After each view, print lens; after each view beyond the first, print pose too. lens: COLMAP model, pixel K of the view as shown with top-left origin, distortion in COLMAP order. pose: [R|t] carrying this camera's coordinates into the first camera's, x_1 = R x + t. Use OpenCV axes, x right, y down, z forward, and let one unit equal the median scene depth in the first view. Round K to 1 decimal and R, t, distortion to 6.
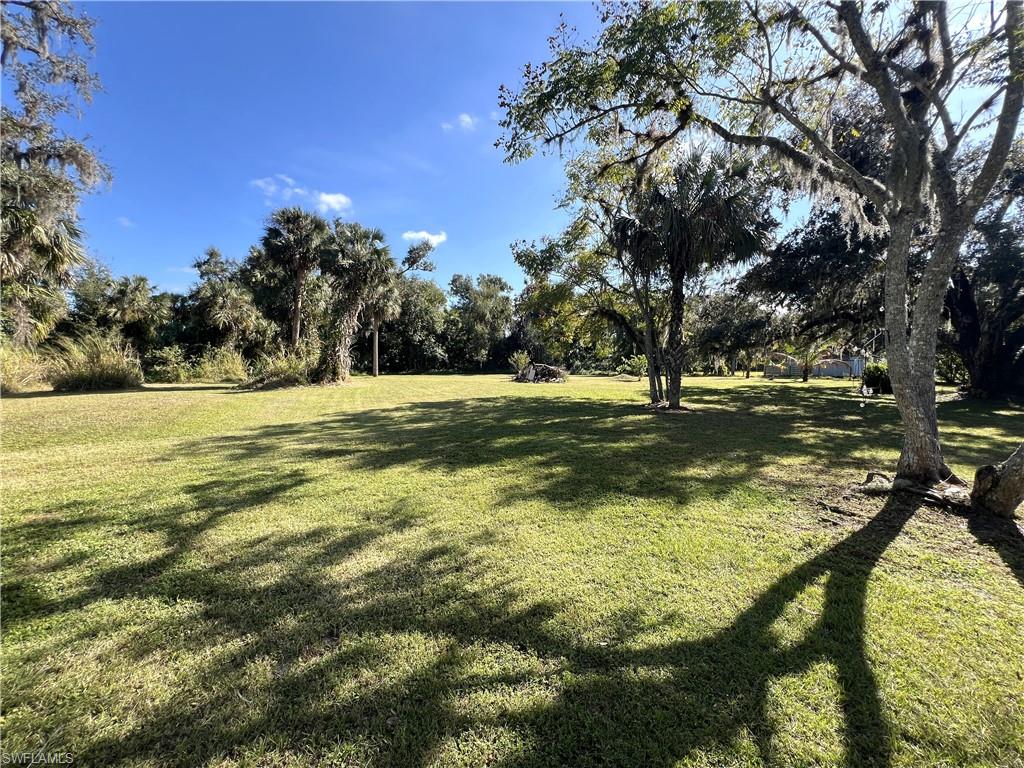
lens RADIAL K [[410.2, 0, 512.9], [0, 410.2, 385.5], [0, 0, 1]] dist [-0.002827, -0.000191]
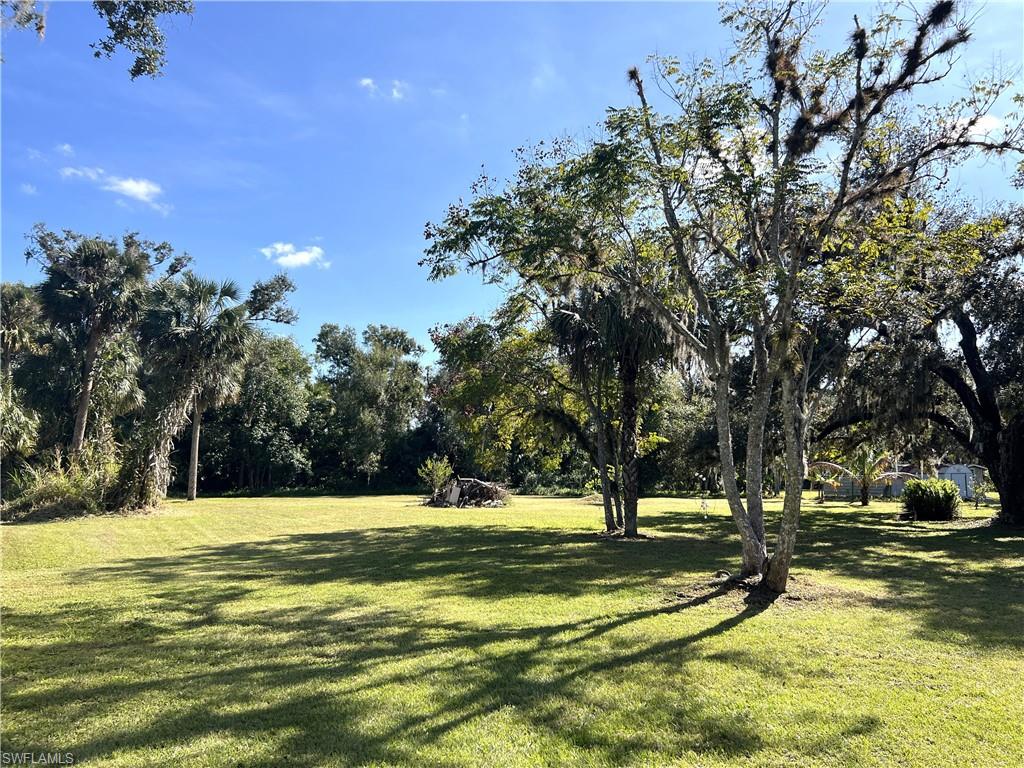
lens RADIAL K [[781.8, 0, 514.2], [0, 781.8, 385.5], [0, 0, 1]] dist [0.049181, -0.021929]
pose [[0.992677, 0.013688, 0.120018, -0.011642], [0.006390, 0.986217, -0.165332, 0.008008], [-0.120627, 0.164888, 0.978908, -0.257693]]
